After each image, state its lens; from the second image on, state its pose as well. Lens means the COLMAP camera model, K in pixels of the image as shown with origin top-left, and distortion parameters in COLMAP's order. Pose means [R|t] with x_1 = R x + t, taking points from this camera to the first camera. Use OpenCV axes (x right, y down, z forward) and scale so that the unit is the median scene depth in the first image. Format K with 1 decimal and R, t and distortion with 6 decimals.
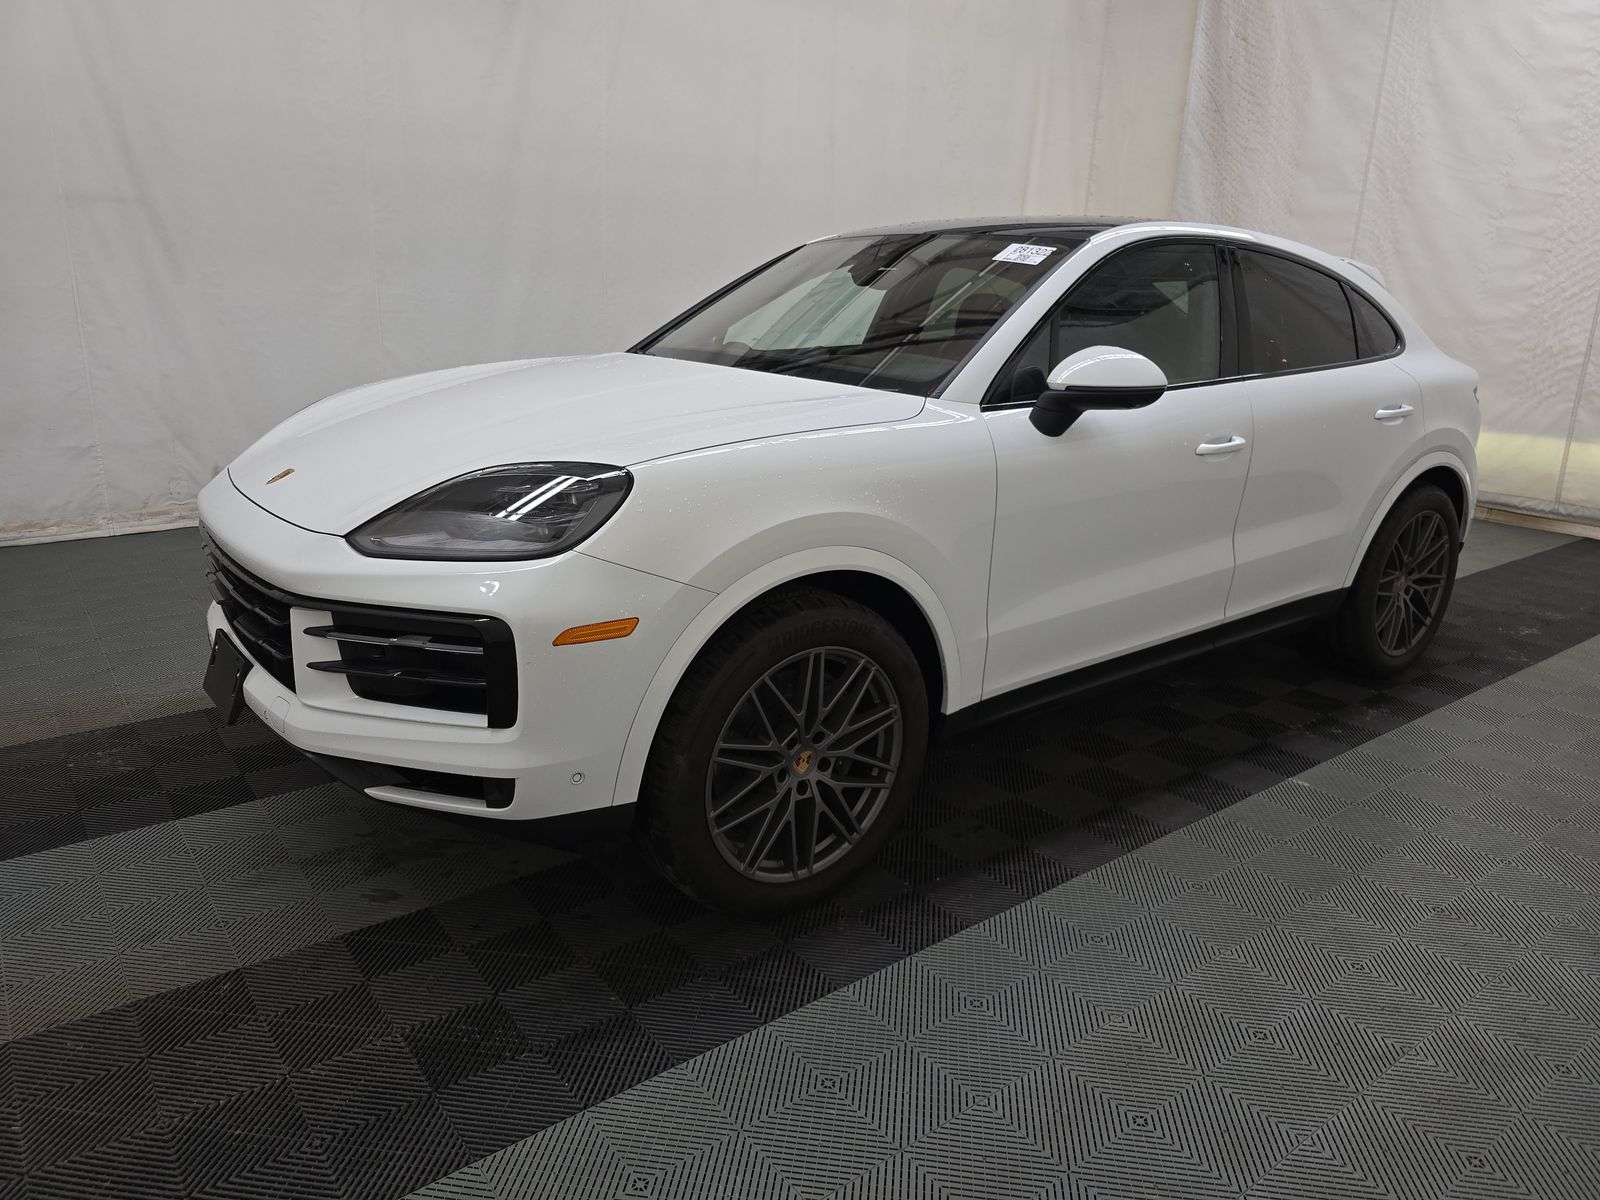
lens RADIAL K [[1091.6, 0, 800.0], [0, 1091.6, 600.0], [0, 0, 1]] dist [-0.000151, -0.007299]
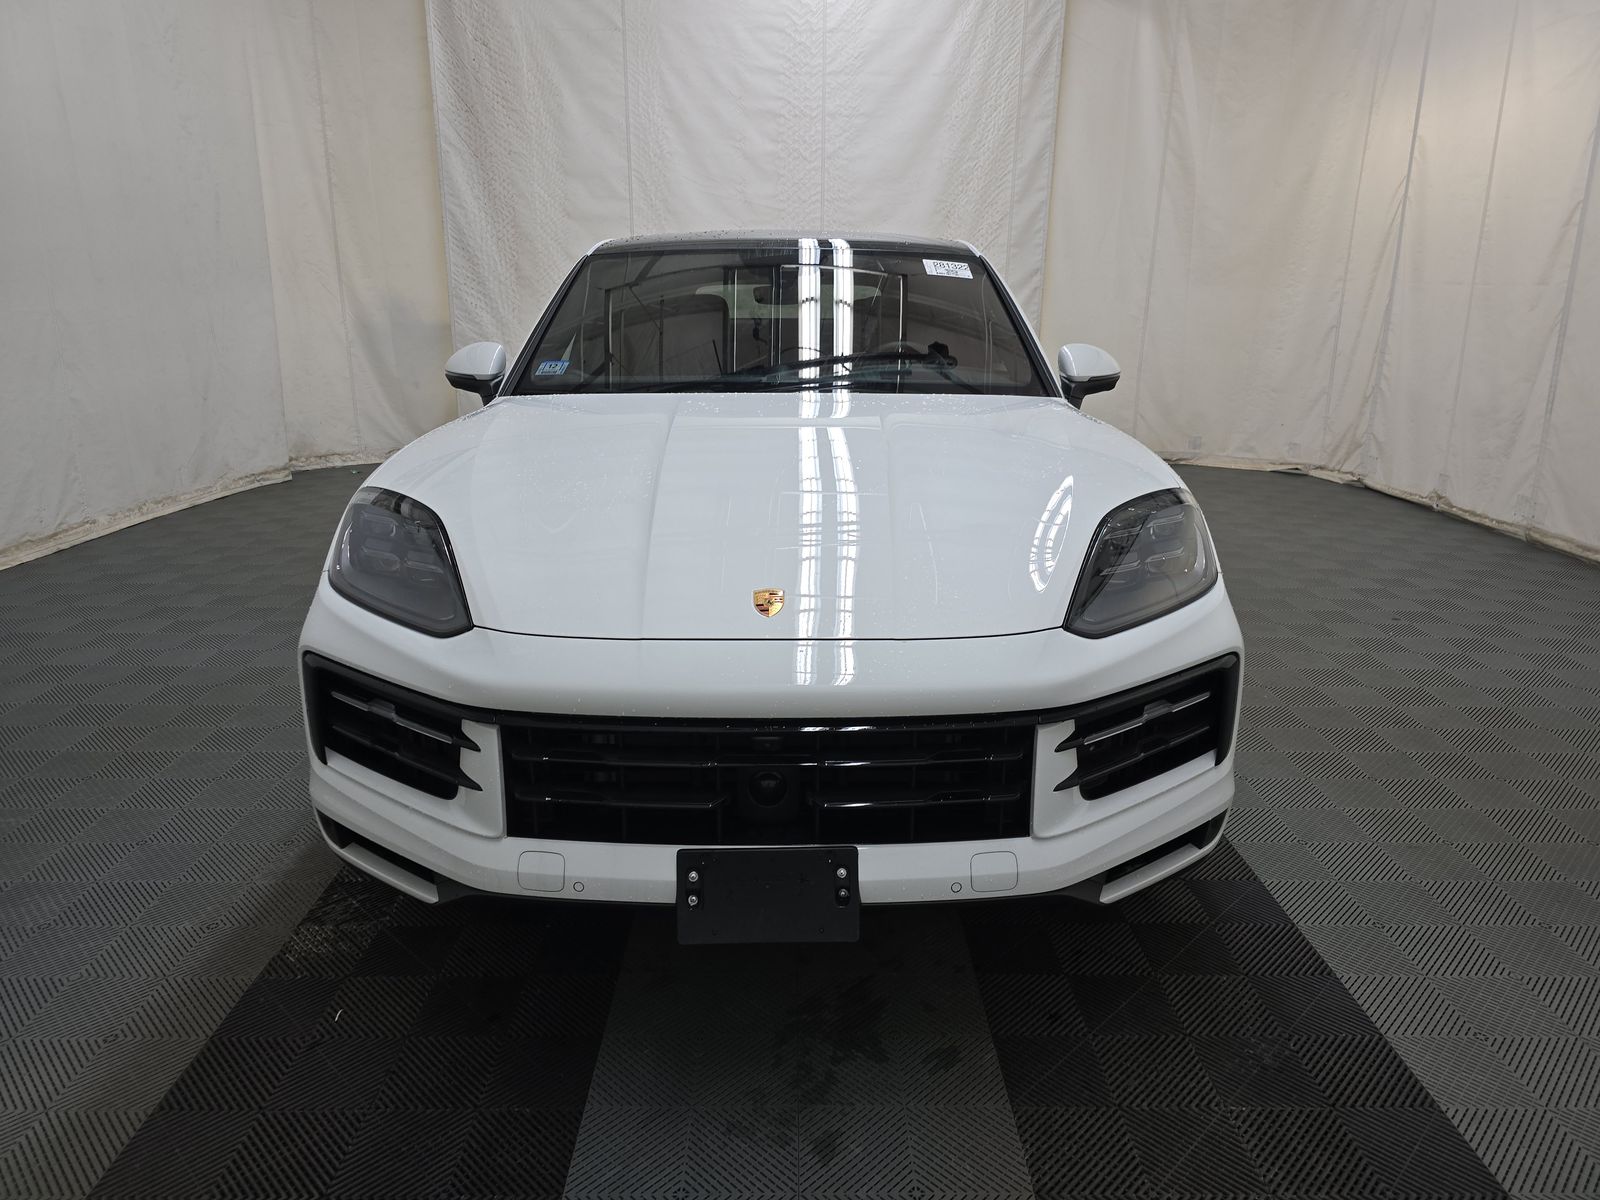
lens RADIAL K [[1047.7, 0, 815.3], [0, 1047.7, 593.2], [0, 0, 1]] dist [0.060104, -0.057911]
pose [[0.611450, -0.241719, 0.753459, -0.341081], [0.231609, 0.965169, 0.121682, -0.068029], [-0.756628, 0.100106, 0.646137, 0.183873]]
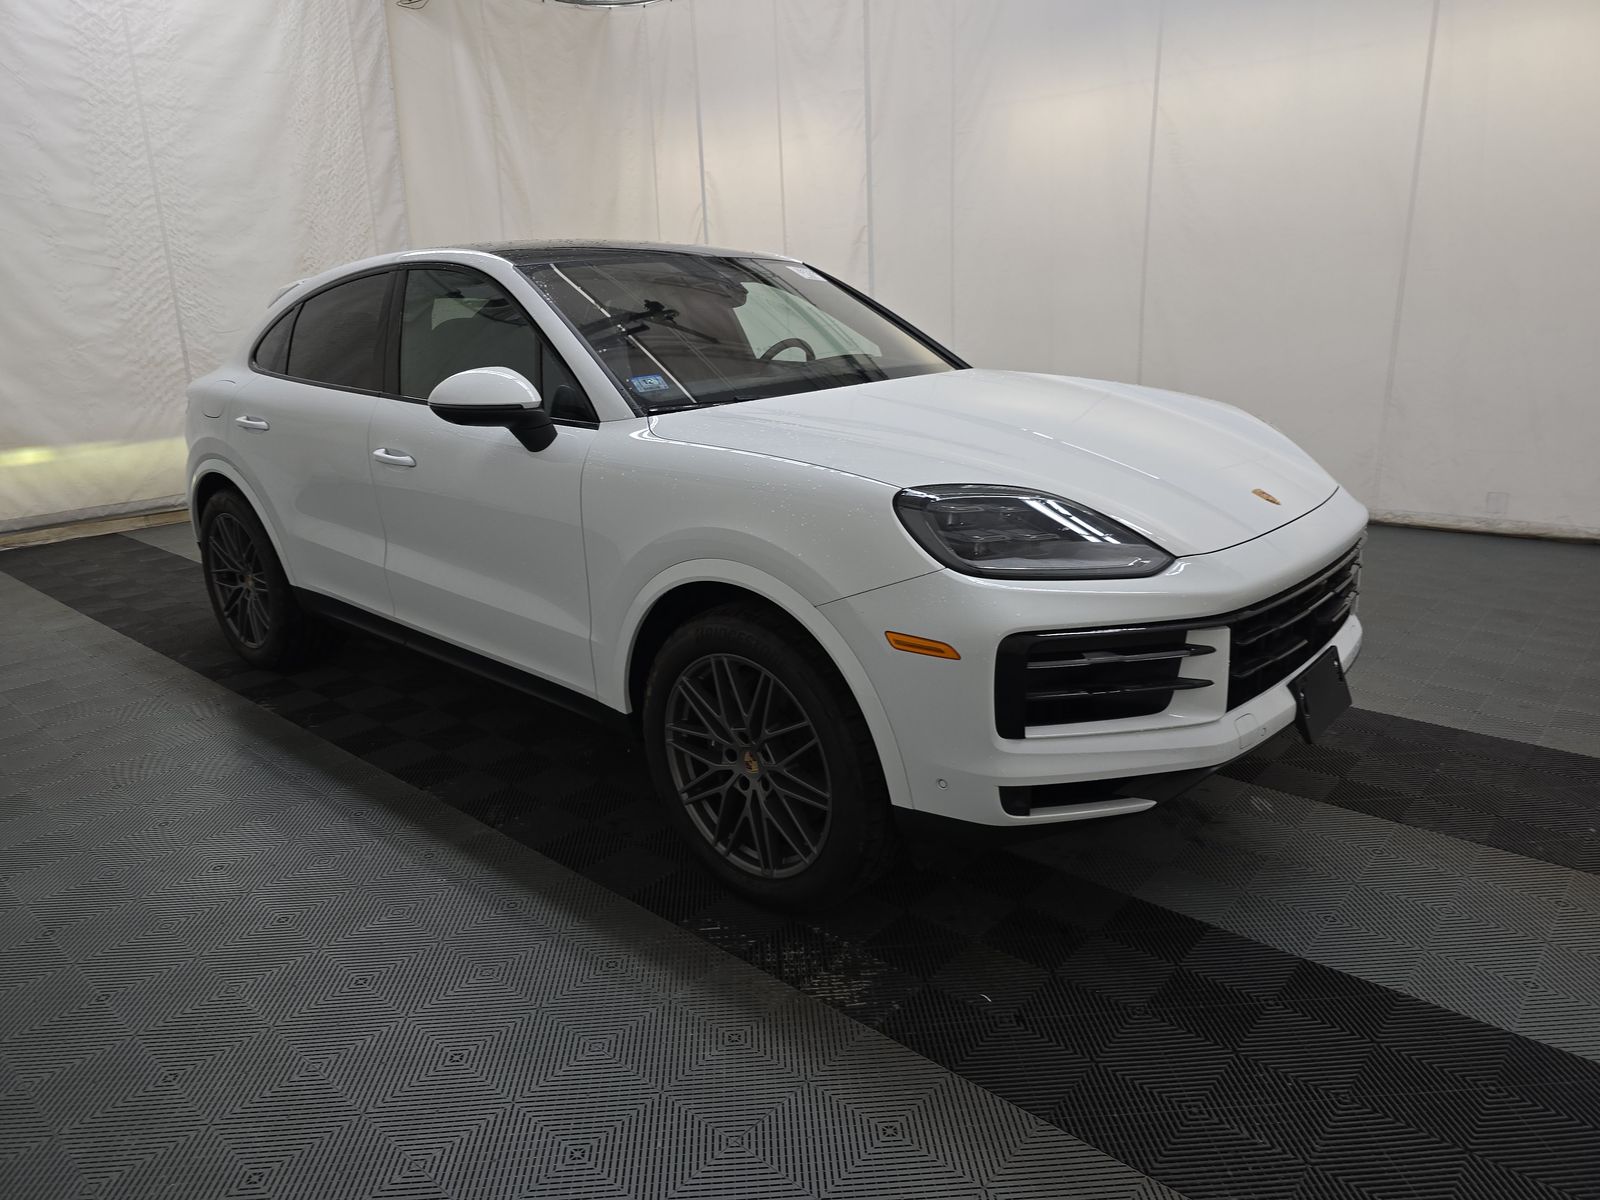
lens RADIAL K [[1059.5, 0, 787.4], [0, 1059.5, 601.8], [0, 0, 1]] dist [0.004209, -0.009044]
pose [[-0.168703, -0.295210, 0.940420, -0.479367], [0.299782, 0.893530, 0.334268, -0.176275], [-0.938973, 0.338313, -0.062242, 0.550125]]
